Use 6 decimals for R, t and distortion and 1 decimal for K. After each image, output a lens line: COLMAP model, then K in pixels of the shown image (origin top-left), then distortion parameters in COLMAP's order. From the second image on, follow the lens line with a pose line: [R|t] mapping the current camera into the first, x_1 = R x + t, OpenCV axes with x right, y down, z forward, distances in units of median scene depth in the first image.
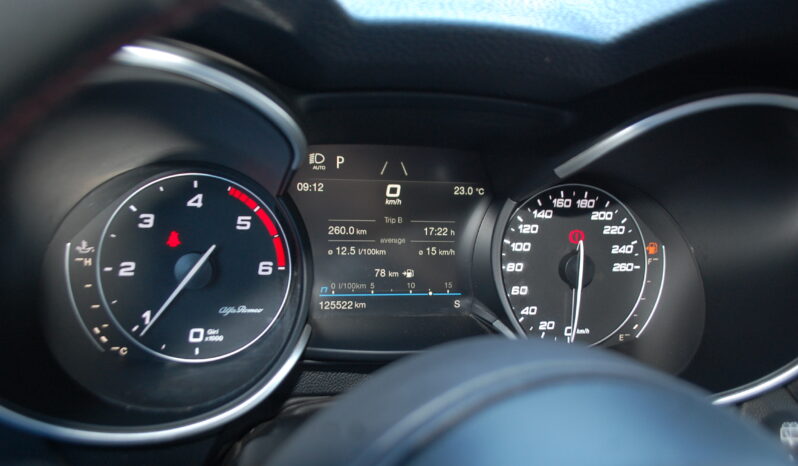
lens RADIAL K [[693.4, 0, 414.4], [0, 693.4, 263.5], [0, 0, 1]] dist [-0.098755, -0.000301]
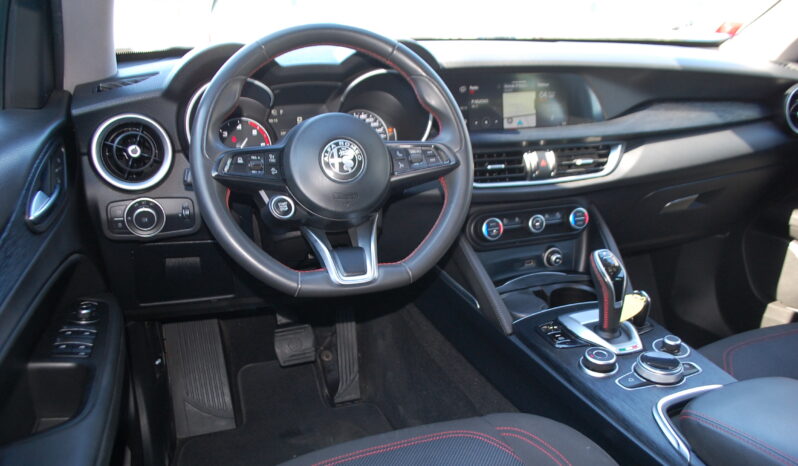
lens RADIAL K [[620.5, 0, 406.7], [0, 620.5, 261.2], [0, 0, 1]] dist [-0.074732, 0.002642]
pose [[0.984544, -0.151322, 0.088176, 0.110604], [0.155495, 0.986922, -0.042508, 0.771164], [-0.080590, 0.055562, 0.995197, -1.903379]]
